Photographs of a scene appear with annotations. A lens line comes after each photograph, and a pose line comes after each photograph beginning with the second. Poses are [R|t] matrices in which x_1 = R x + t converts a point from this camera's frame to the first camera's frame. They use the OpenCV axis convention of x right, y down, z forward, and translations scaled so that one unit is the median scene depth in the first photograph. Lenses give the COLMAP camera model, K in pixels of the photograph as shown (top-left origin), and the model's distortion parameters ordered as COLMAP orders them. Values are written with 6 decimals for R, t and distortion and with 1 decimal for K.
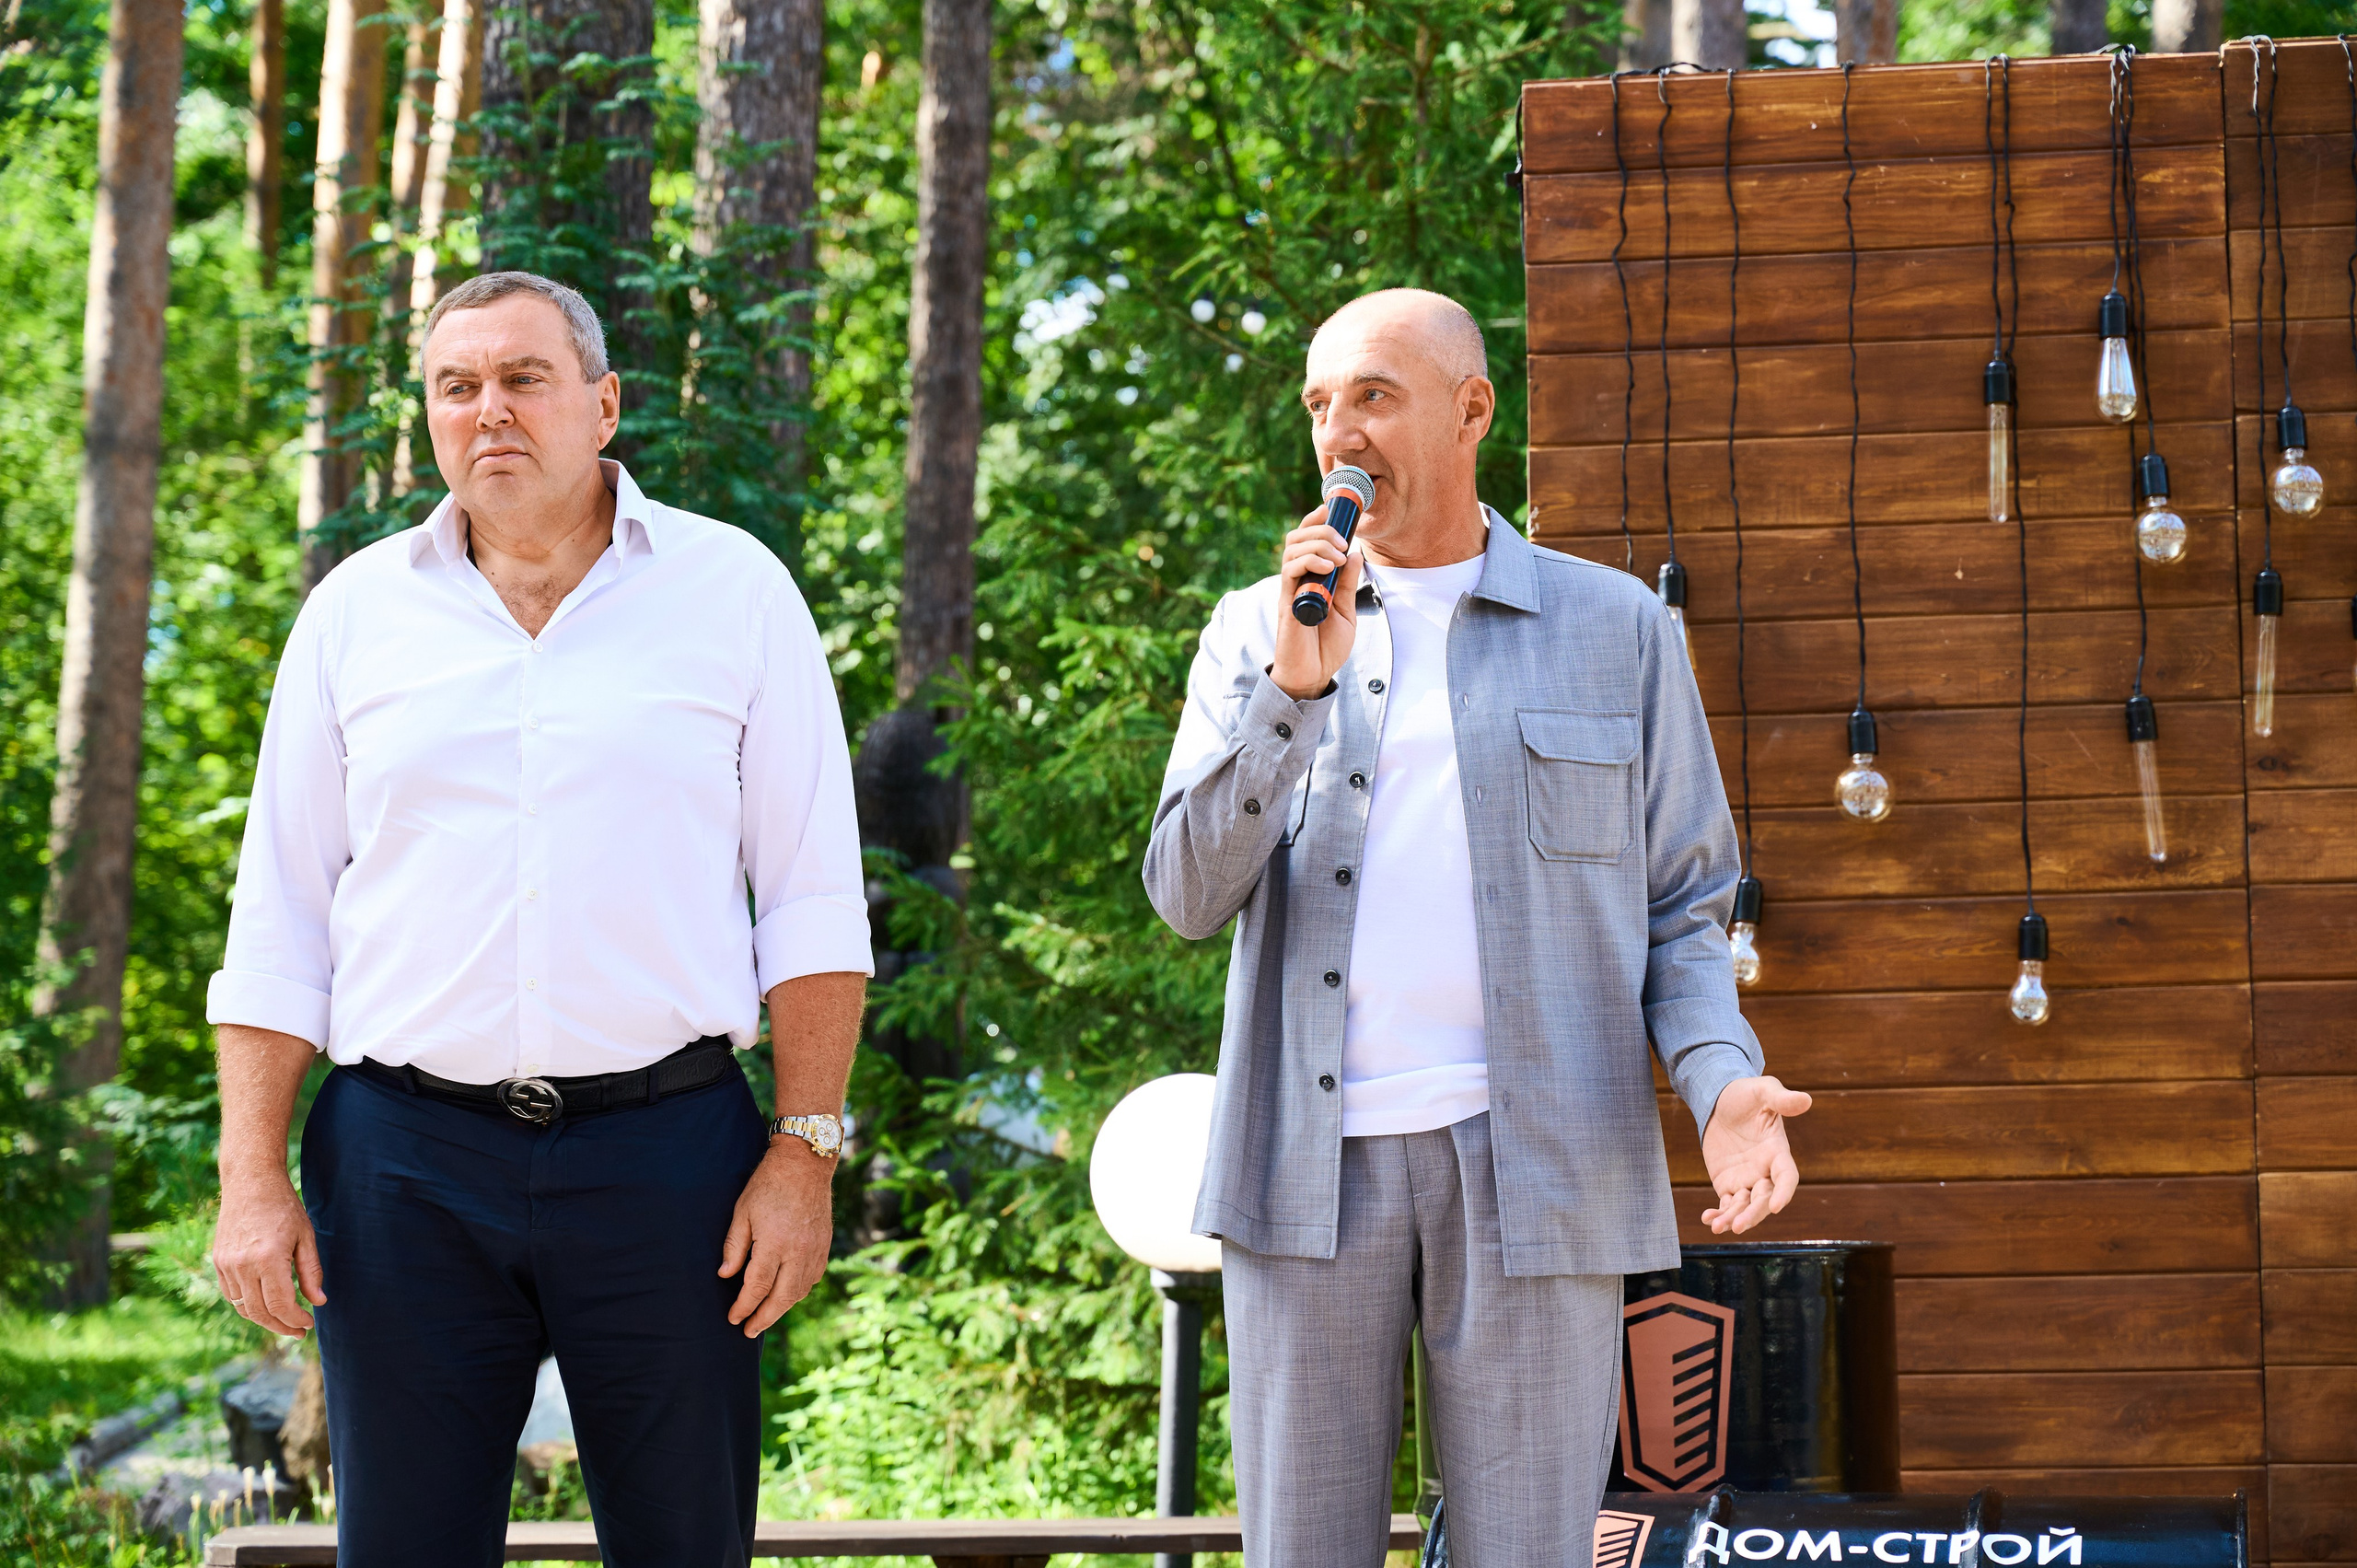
lens RADIAL K [[4956.0, 0, 1170.5], [0, 4956.0, 779.5], [0, 0, 1]] dist [-0.010569, -0.124555]
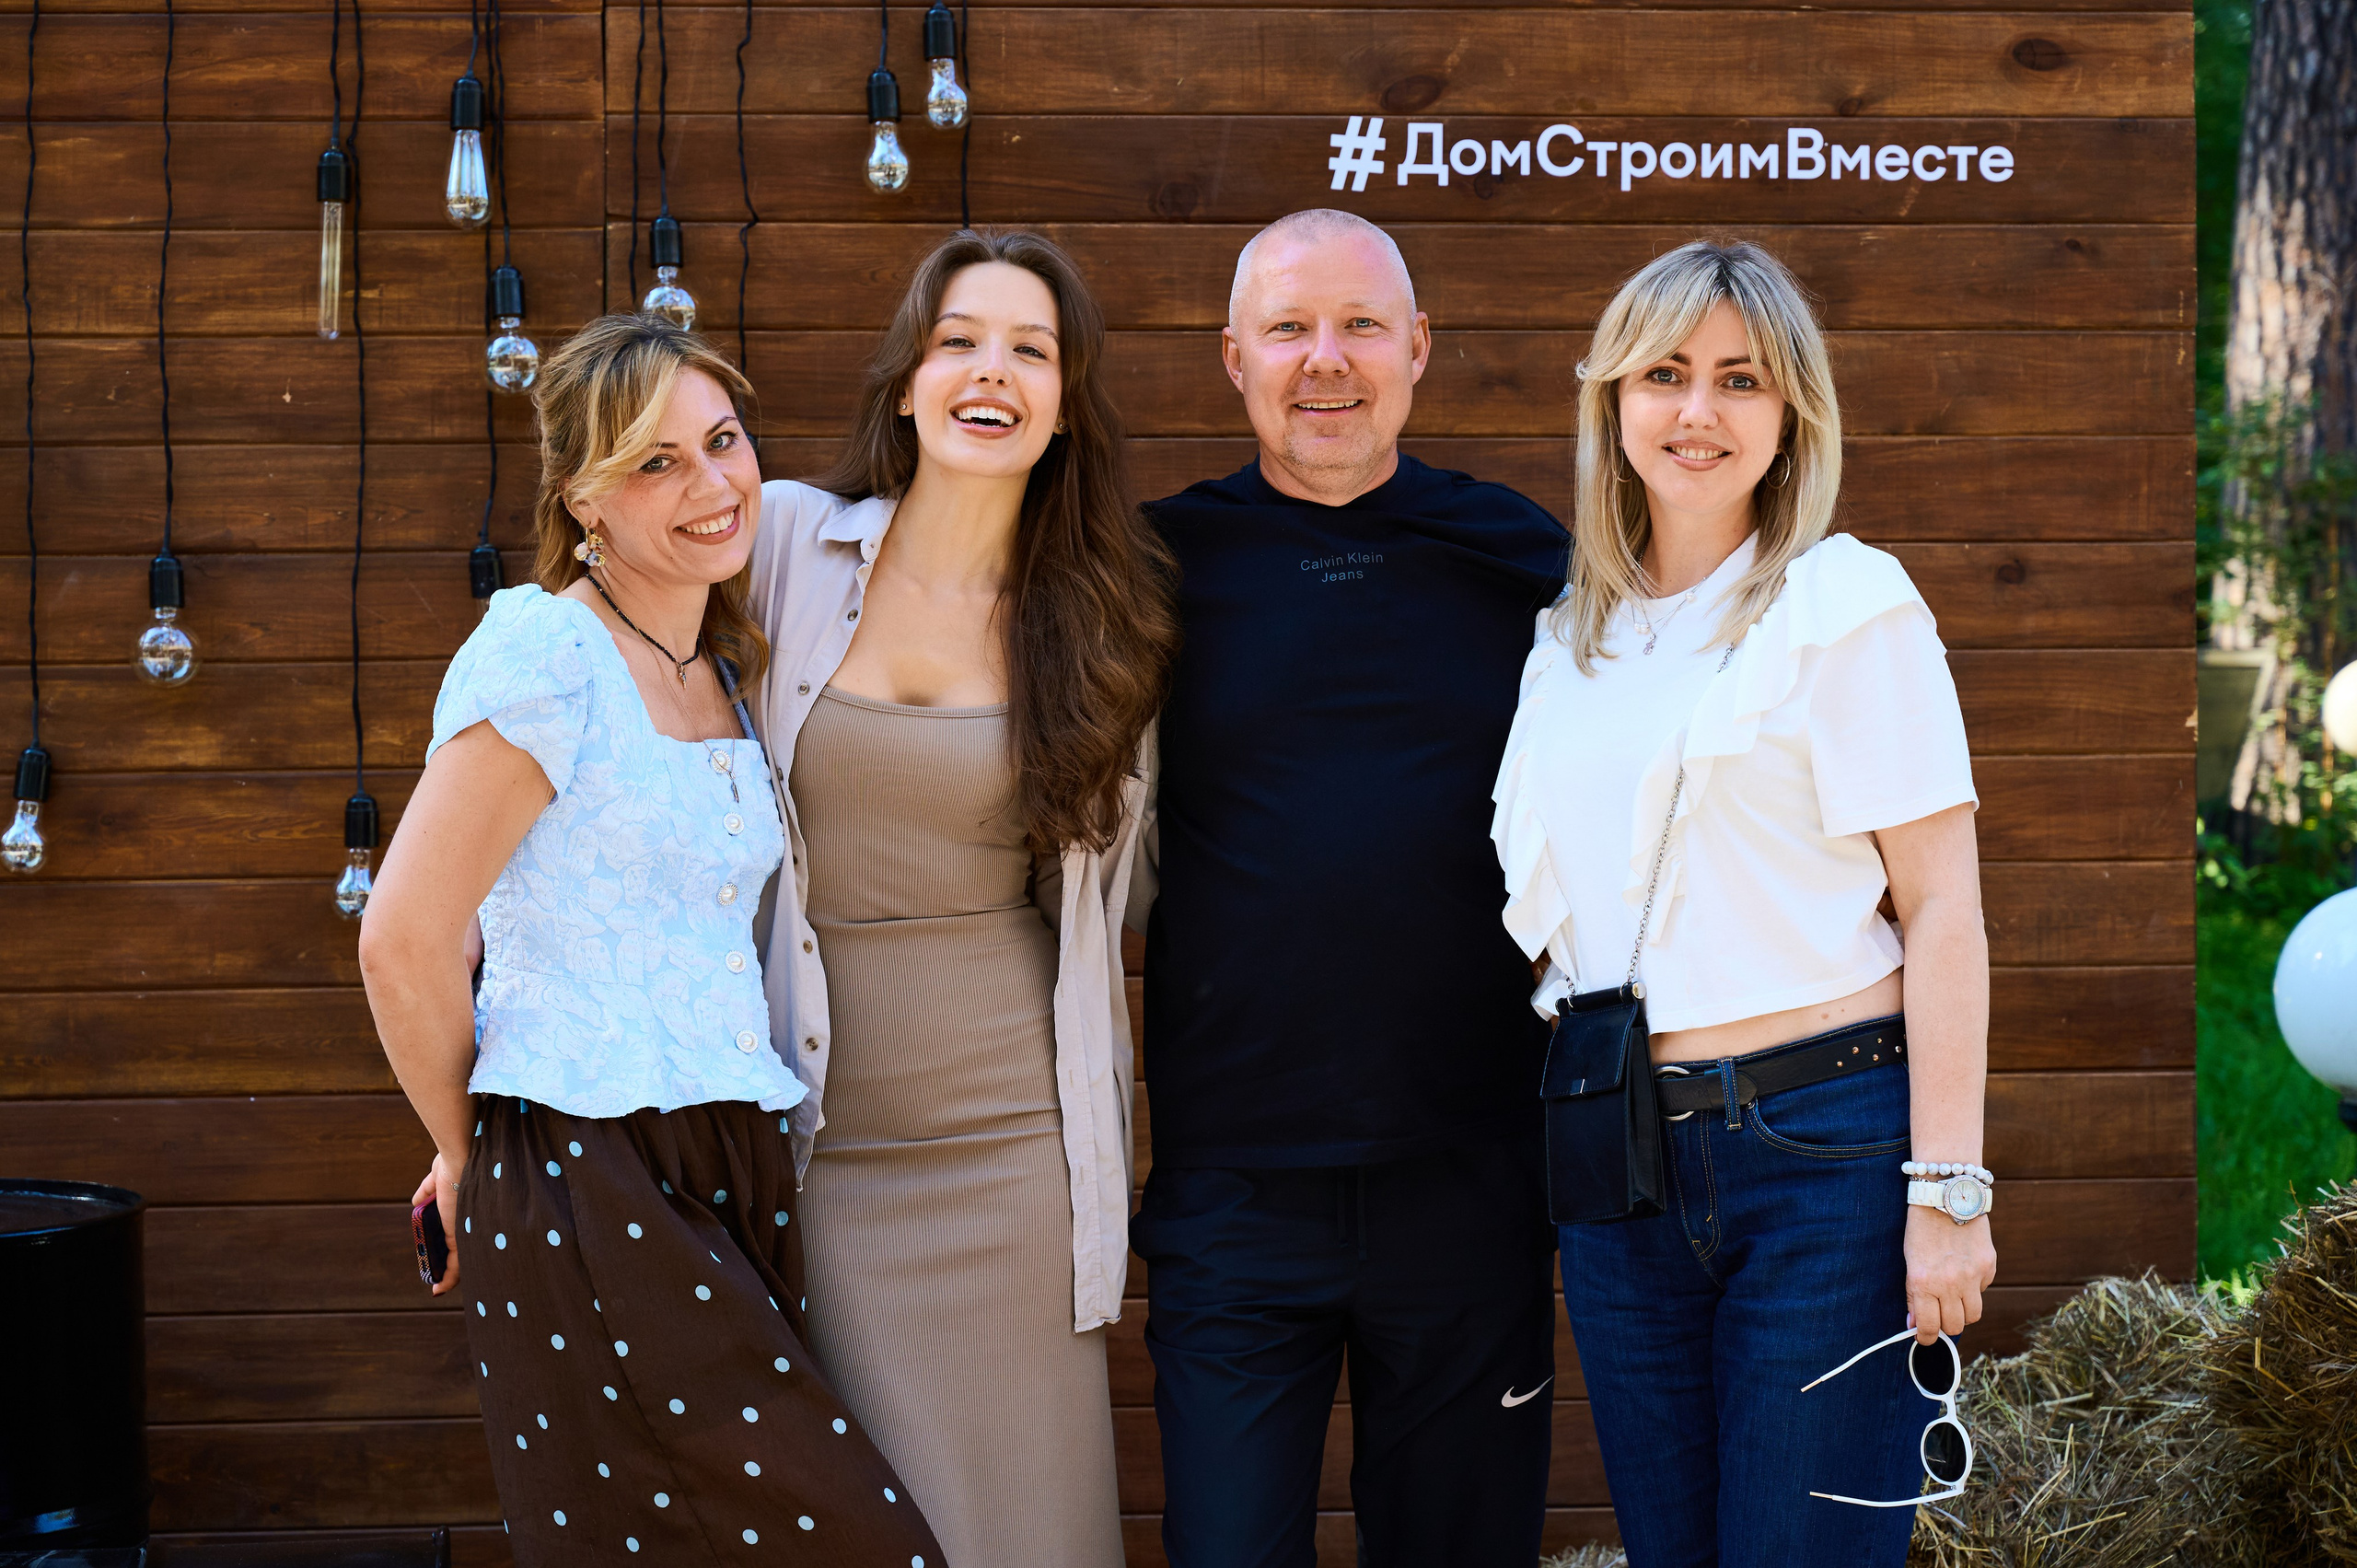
lens RADIAL K [[4697.3, 0, 1134.2], [0, 4697.3, 775.0], [0, 0, 1]] dist [-0.003030, -0.123692]
pose [[0.980576, 0.004162, 0.196094, 0.142423], [-0.025181, 0.994173, 0.104816, -0.064977], [-0.194515, -0.107718, 0.974967, 0.161751]]
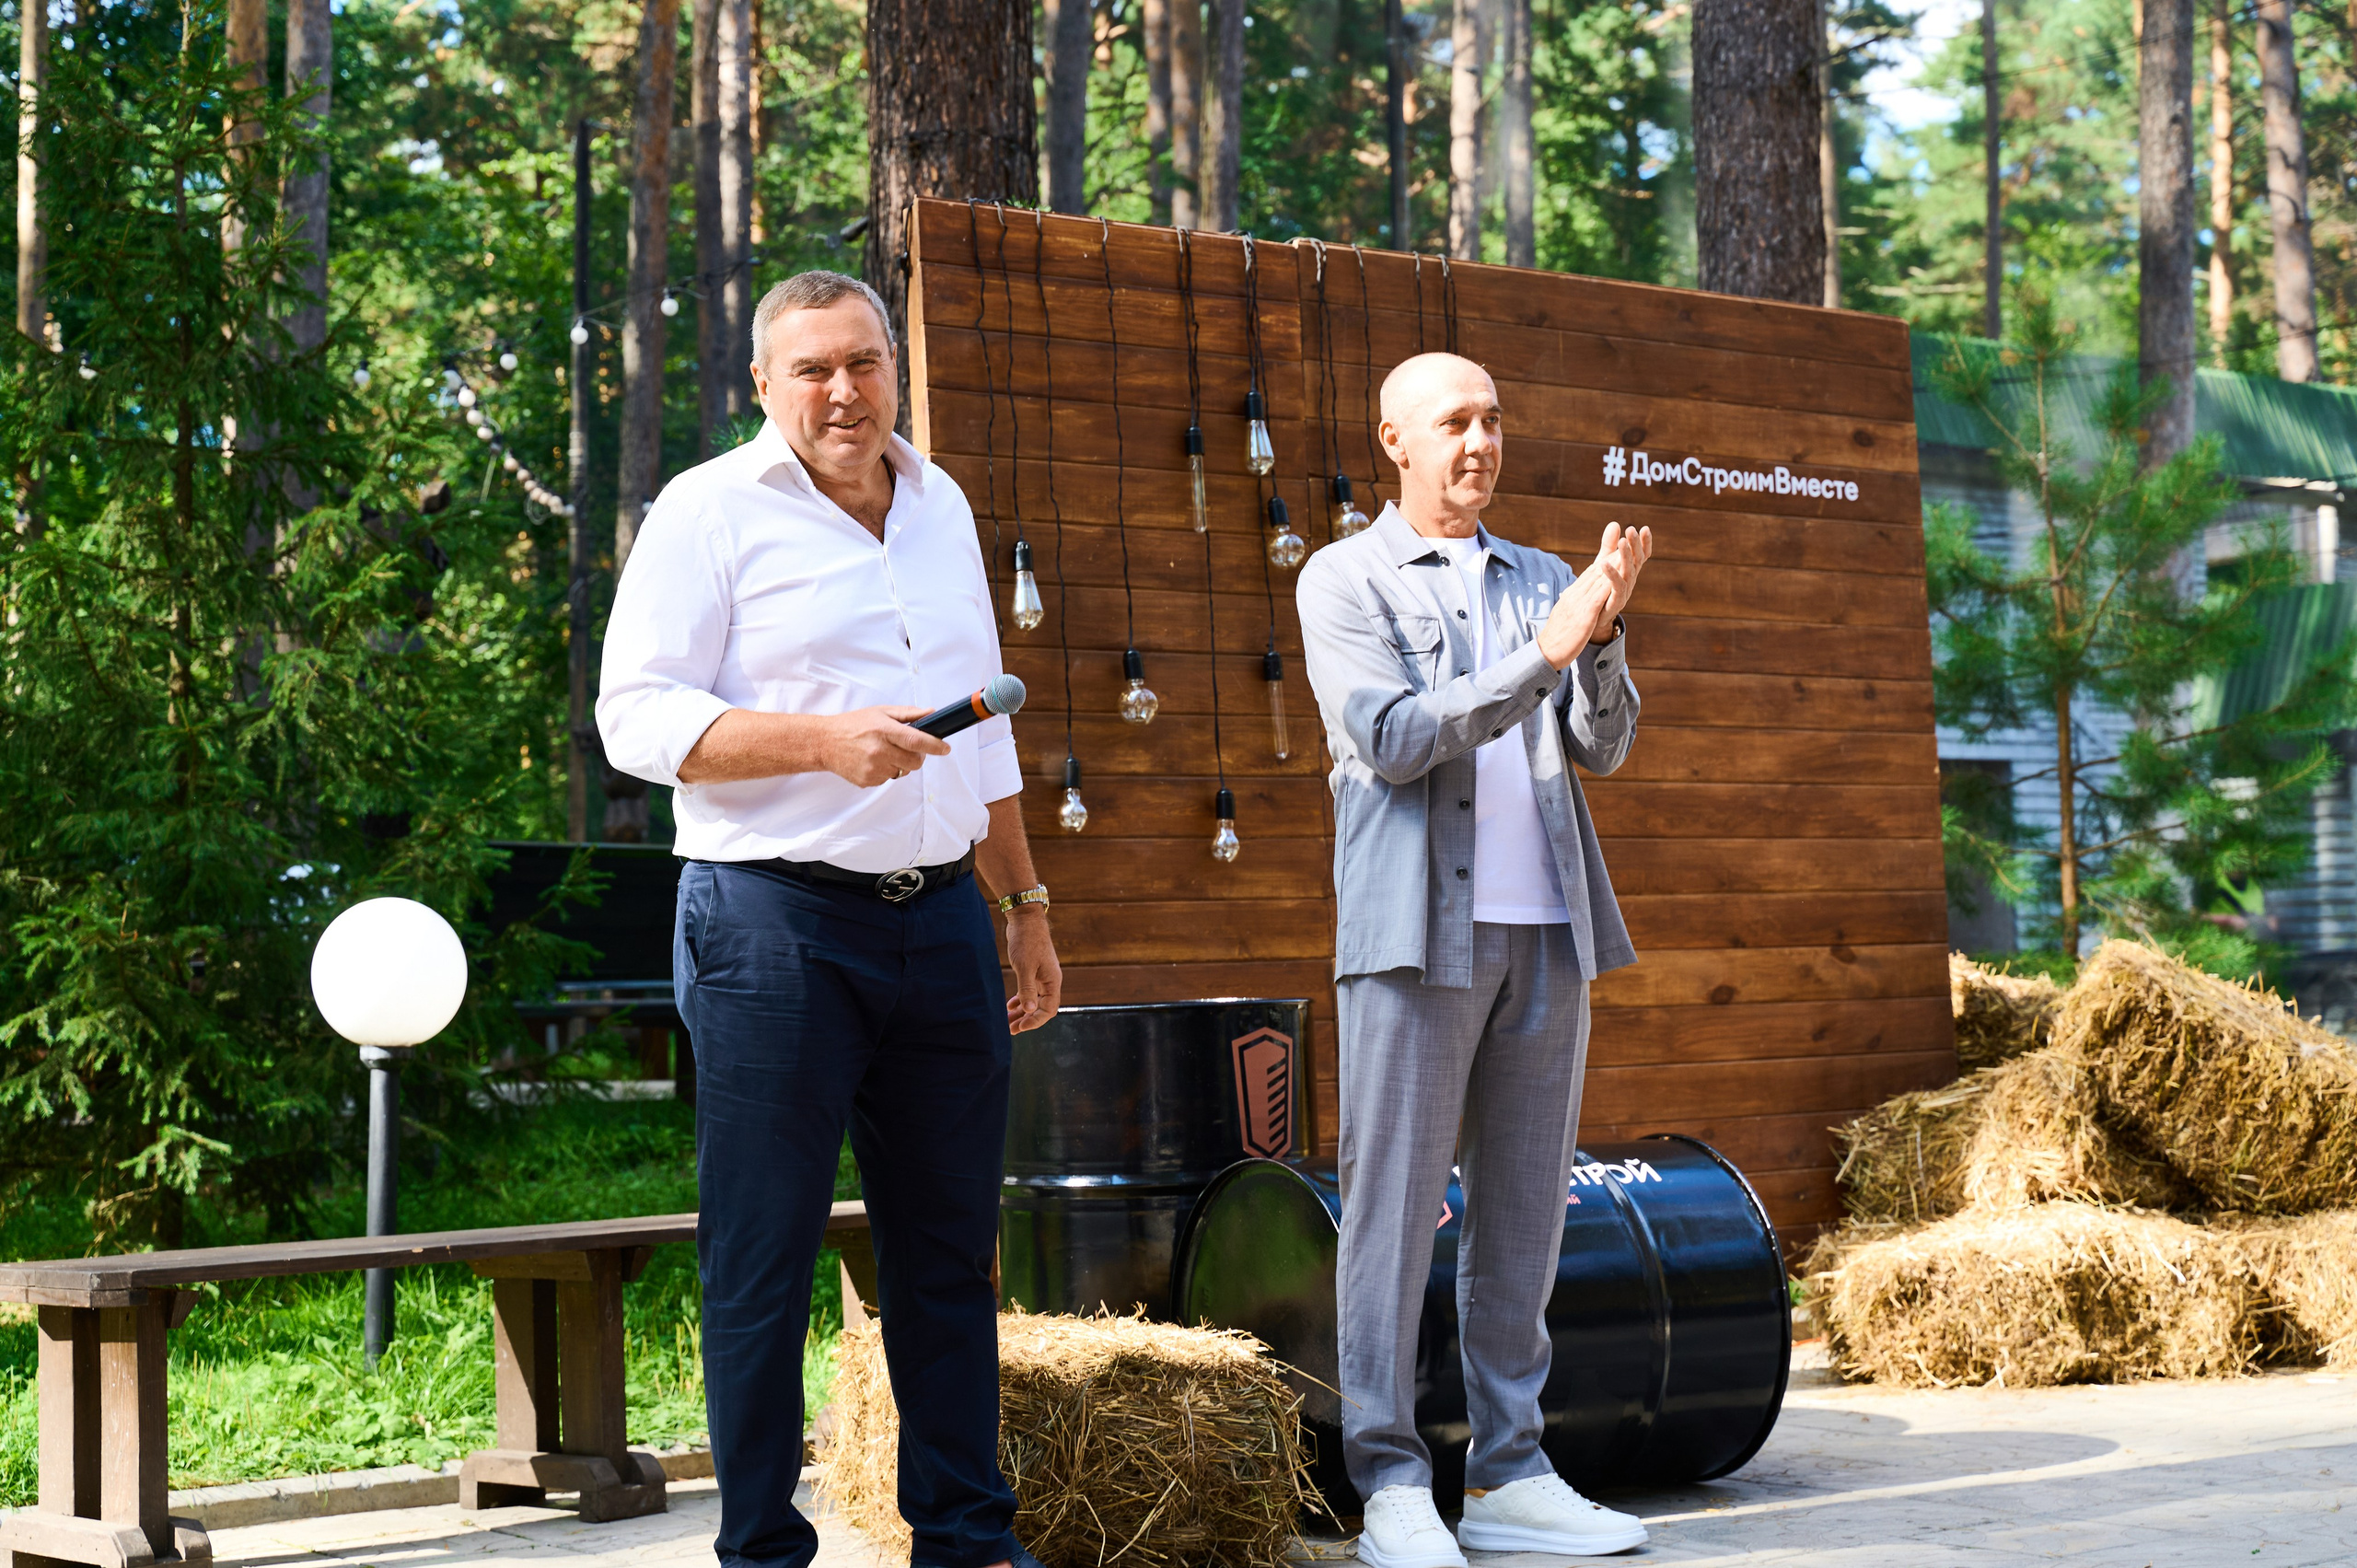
lens RADIAL K [[3556.0, 0, 1167.5], [0, 3556.0, 744.3], [0, 0, 1]] dist [0.001105, -0.063795]
pose [[0.717547, 0.042988, 0.695182, -0.591292], [-0.038702, 0.999012, -0.021829, 0.037147], [-0.695434, -0.011242, 0.718502, 0.215821]]
